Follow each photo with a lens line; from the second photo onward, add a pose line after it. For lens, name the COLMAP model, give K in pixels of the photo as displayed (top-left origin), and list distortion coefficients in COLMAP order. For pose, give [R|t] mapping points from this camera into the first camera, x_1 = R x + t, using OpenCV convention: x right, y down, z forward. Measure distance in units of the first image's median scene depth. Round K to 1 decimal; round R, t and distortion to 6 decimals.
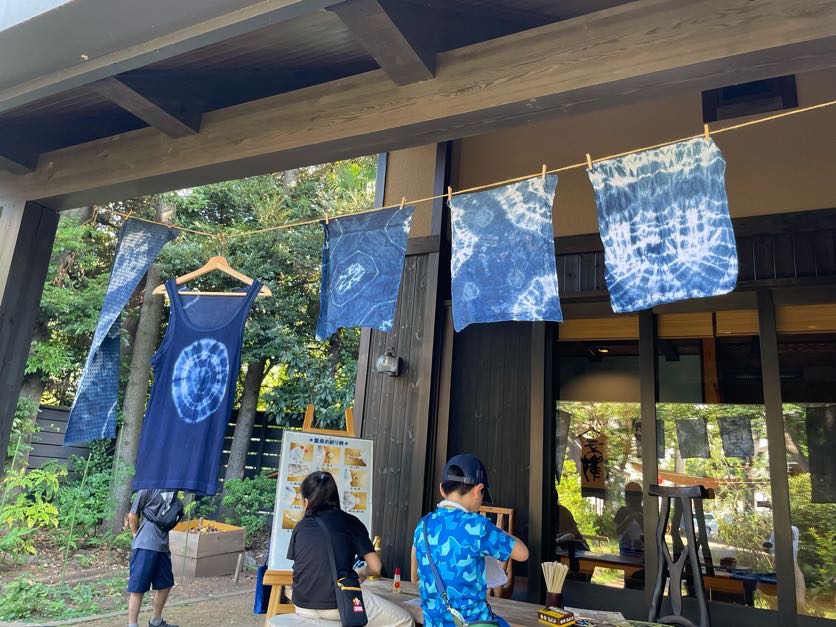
lens RADIAL K [[629.0, 0, 418.0], [0, 629.0, 313.5], [0, 0, 1]] dist [0.104958, -0.146441]
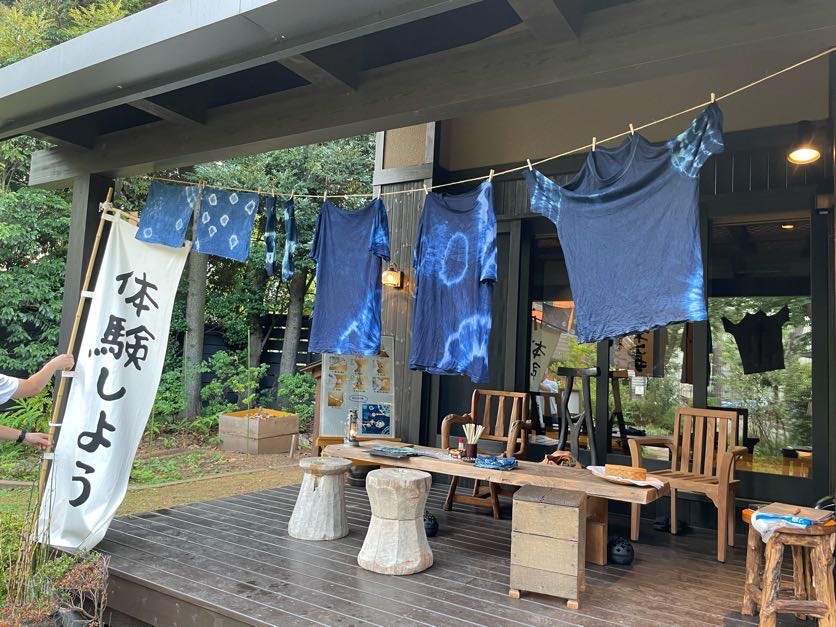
lens RADIAL K [[629.0, 0, 418.0], [0, 629.0, 313.5], [0, 0, 1]] dist [0.104958, -0.146441]
pose [[0.995935, -0.027469, -0.085787, 0.051572], [0.040724, 0.986788, 0.156813, -0.018622], [0.080346, -0.159669, 0.983896, -0.089656]]
